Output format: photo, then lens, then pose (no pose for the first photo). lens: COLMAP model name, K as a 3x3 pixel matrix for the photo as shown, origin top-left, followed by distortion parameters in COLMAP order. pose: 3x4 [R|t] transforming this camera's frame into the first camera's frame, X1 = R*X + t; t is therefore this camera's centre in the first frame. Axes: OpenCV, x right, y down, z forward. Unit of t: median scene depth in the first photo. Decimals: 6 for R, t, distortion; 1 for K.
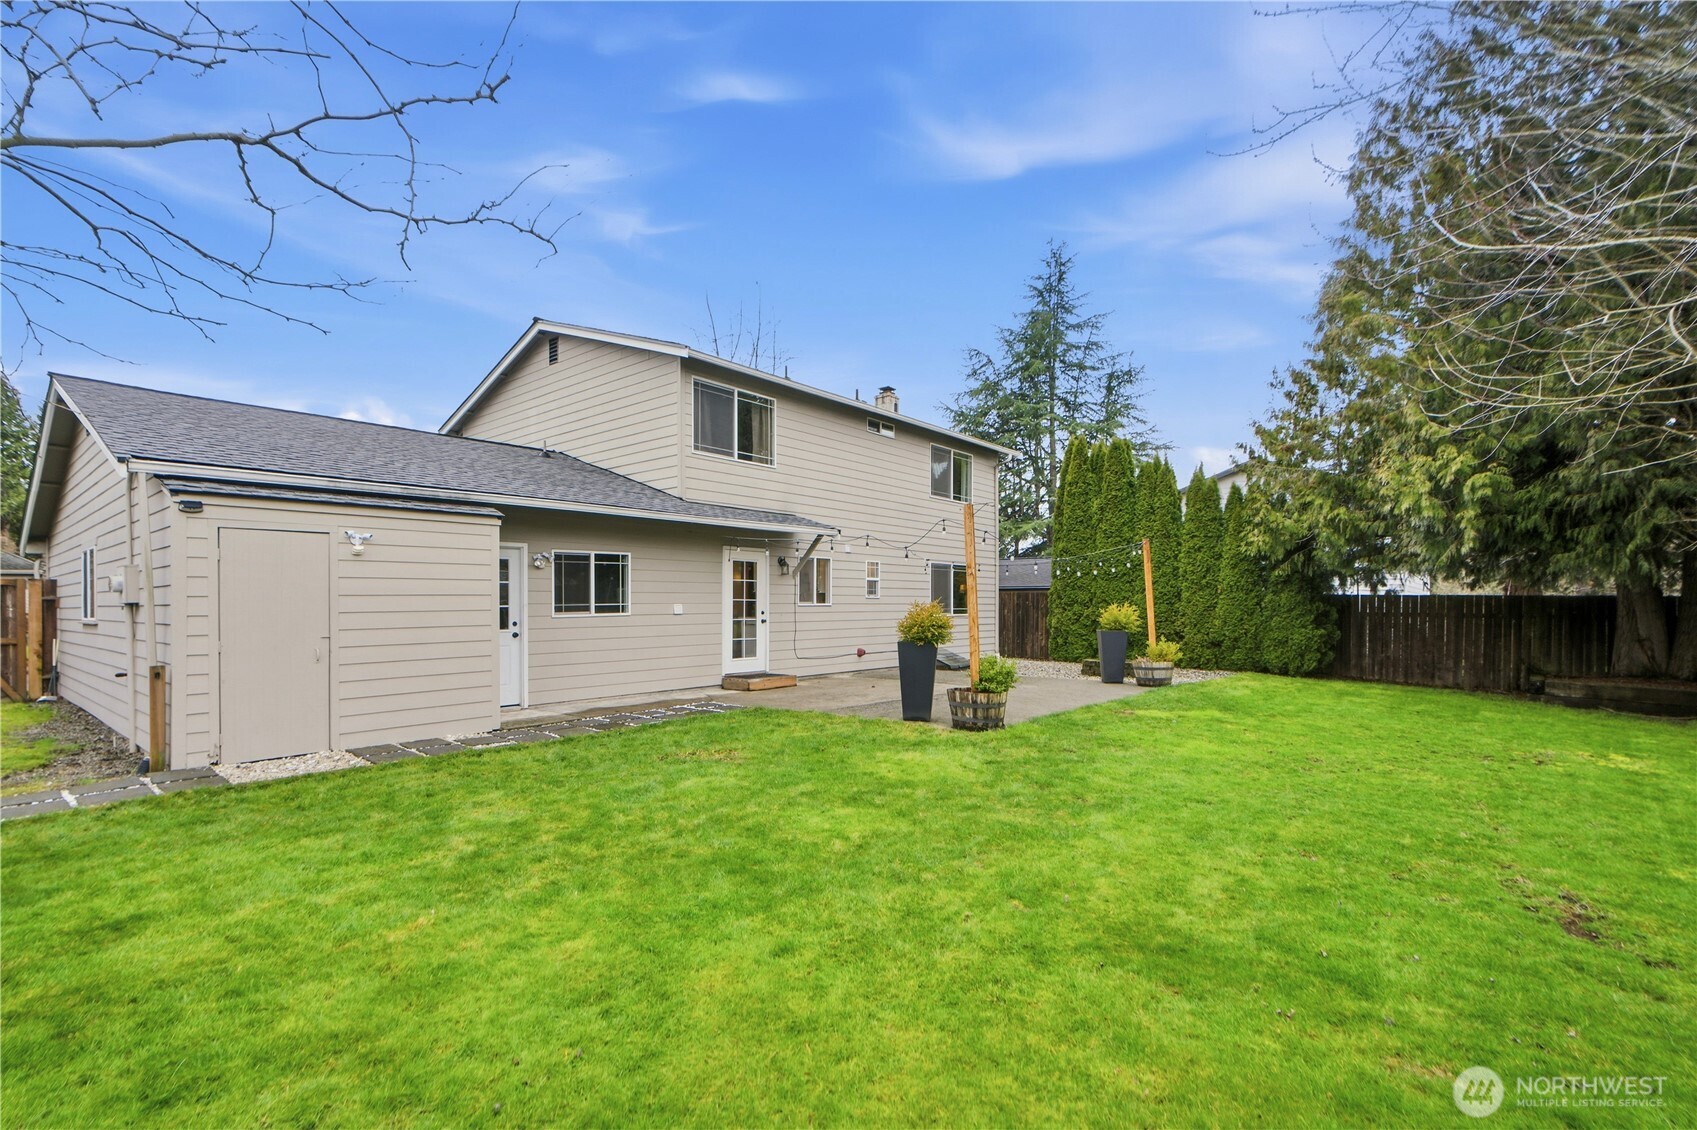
lens RADIAL K [[780.3, 0, 849.5], [0, 780.3, 579.0], [0, 0, 1]] dist [0.003673, 0.000449]
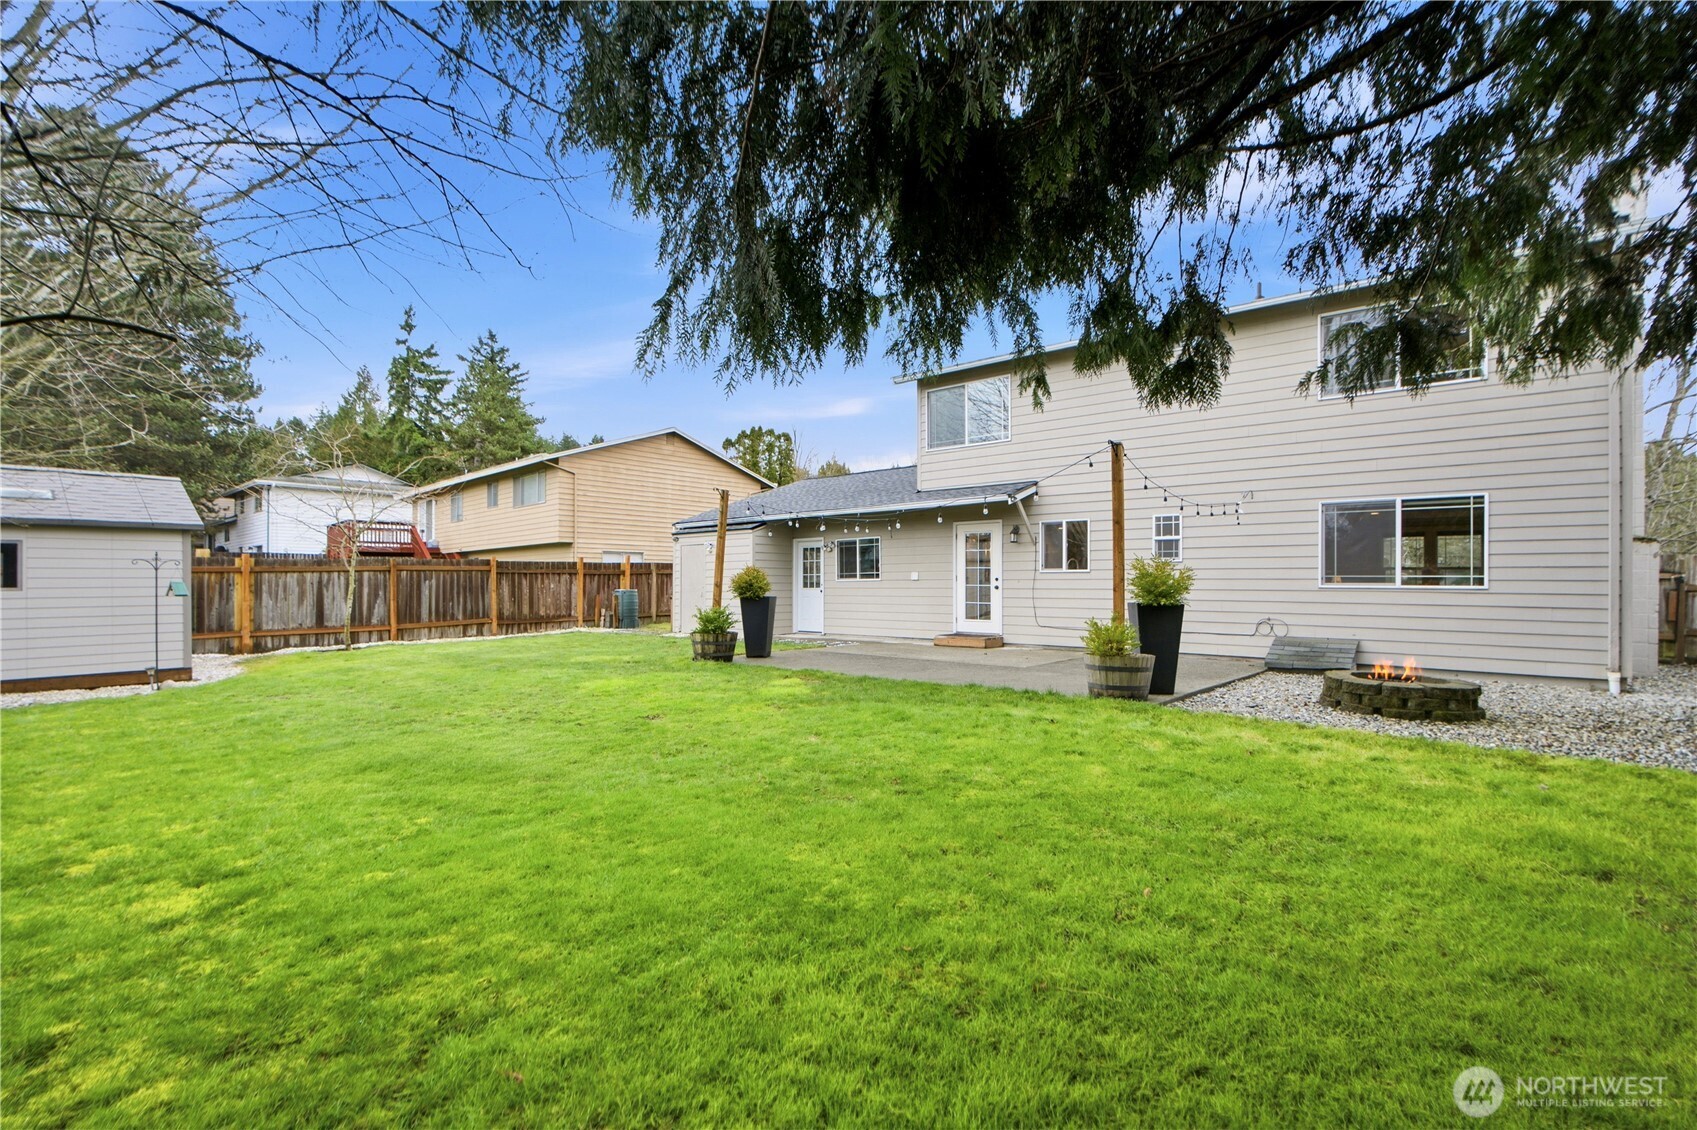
lens RADIAL K [[780.3, 0, 849.7], [0, 780.3, 575.2], [0, 0, 1]] dist [0.003673, 0.000449]
pose [[-0.039070, -0.009225, -0.999194, 0.975187], [0.028991, 0.999526, -0.010361, 0.042715], [0.998816, -0.029373, -0.038784, 0.852960]]
